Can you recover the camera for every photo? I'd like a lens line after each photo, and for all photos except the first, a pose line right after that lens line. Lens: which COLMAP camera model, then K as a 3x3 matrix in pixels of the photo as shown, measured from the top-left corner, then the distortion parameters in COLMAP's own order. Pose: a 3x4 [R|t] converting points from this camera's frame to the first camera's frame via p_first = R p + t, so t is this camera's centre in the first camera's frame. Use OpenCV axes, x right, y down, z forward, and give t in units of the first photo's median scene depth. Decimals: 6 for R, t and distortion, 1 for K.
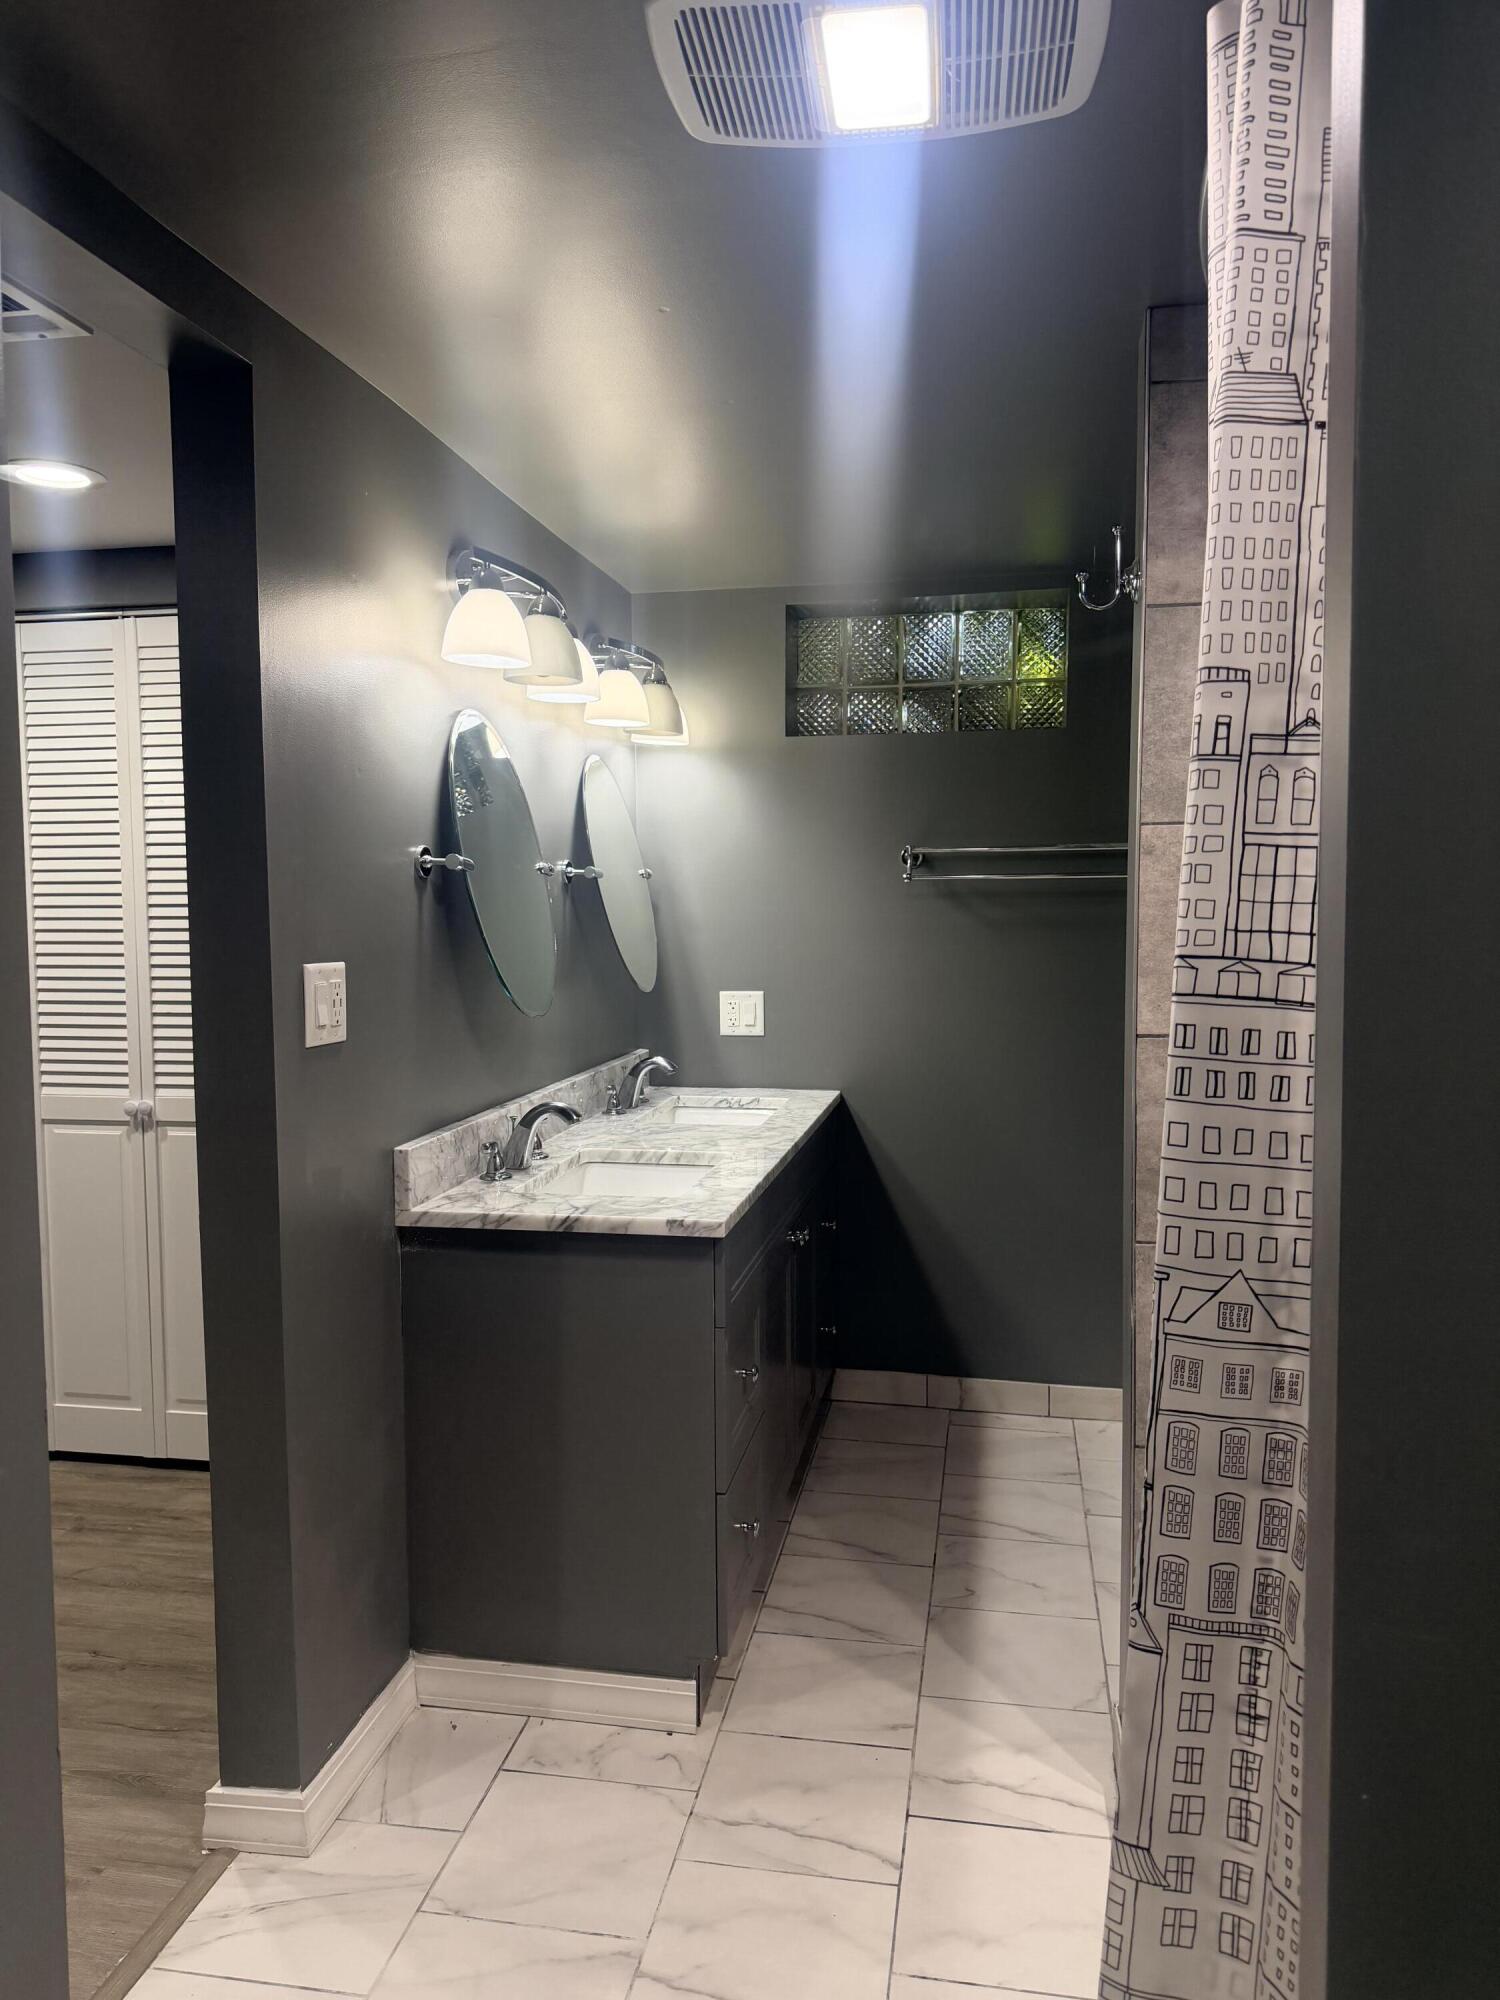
lens RADIAL K [[1403.4, 0, 743.3], [0, 1403.4, 998.0], [0, 0, 1]] dist [0.055564, -0.060495]
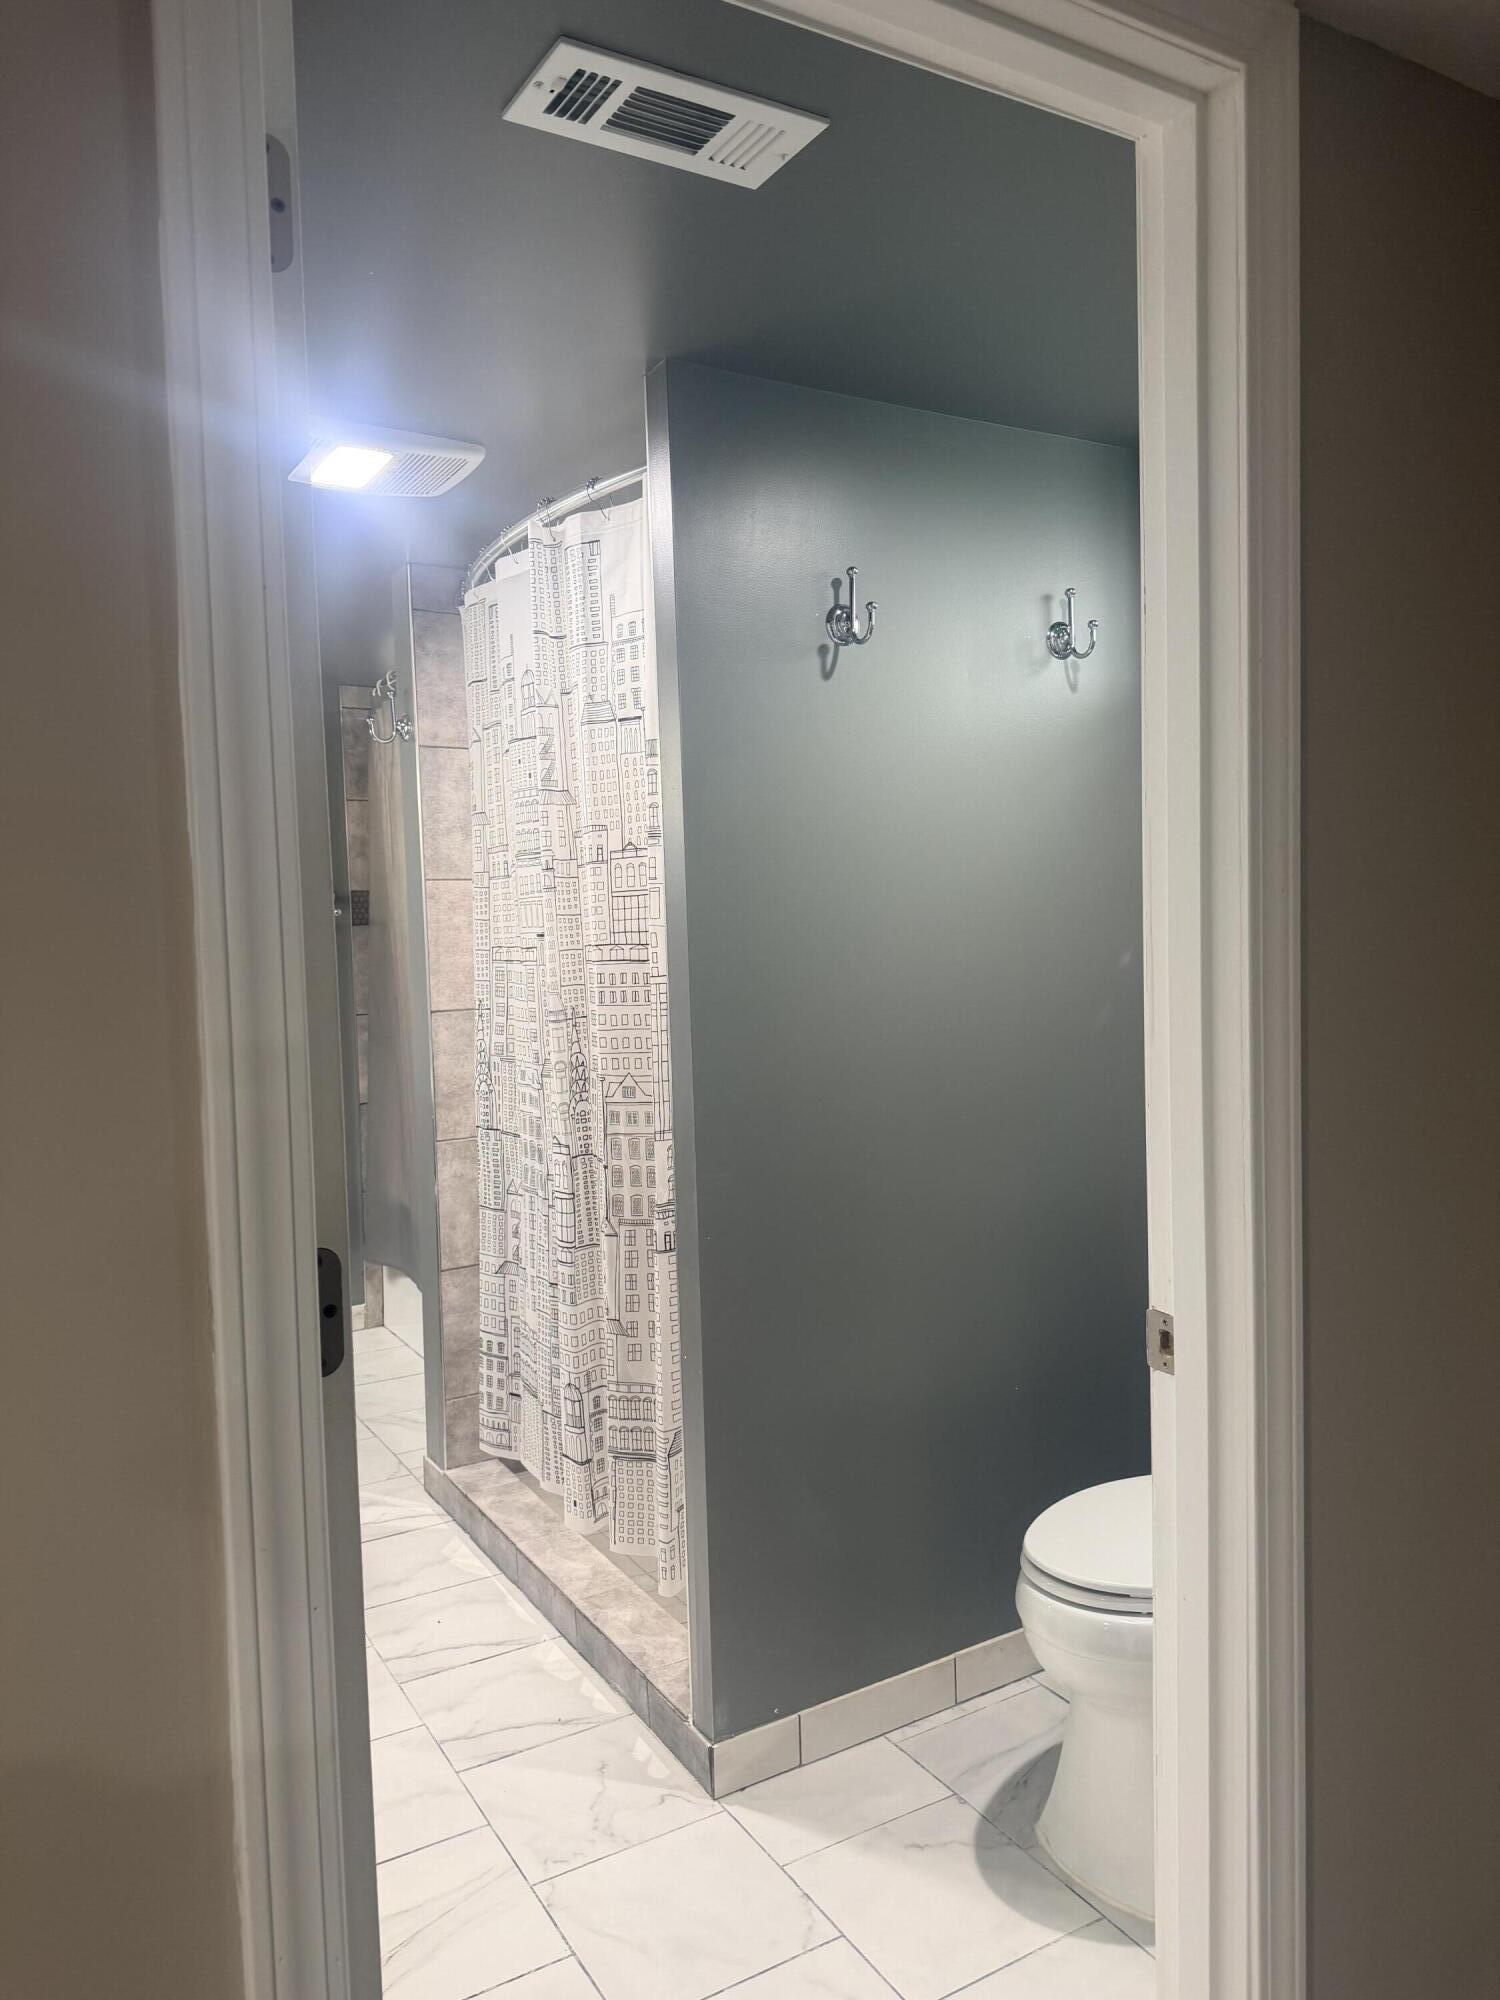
lens RADIAL K [[1403.4, 0, 743.3], [0, 1403.4, 998.0], [0, 0, 1]] dist [0.055564, -0.060495]
pose [[0.749444, -0.046736, 0.660416, -0.432199], [0.065974, 0.997812, -0.004255, 0.035778], [-0.658772, 0.046760, 0.750888, -0.372476]]
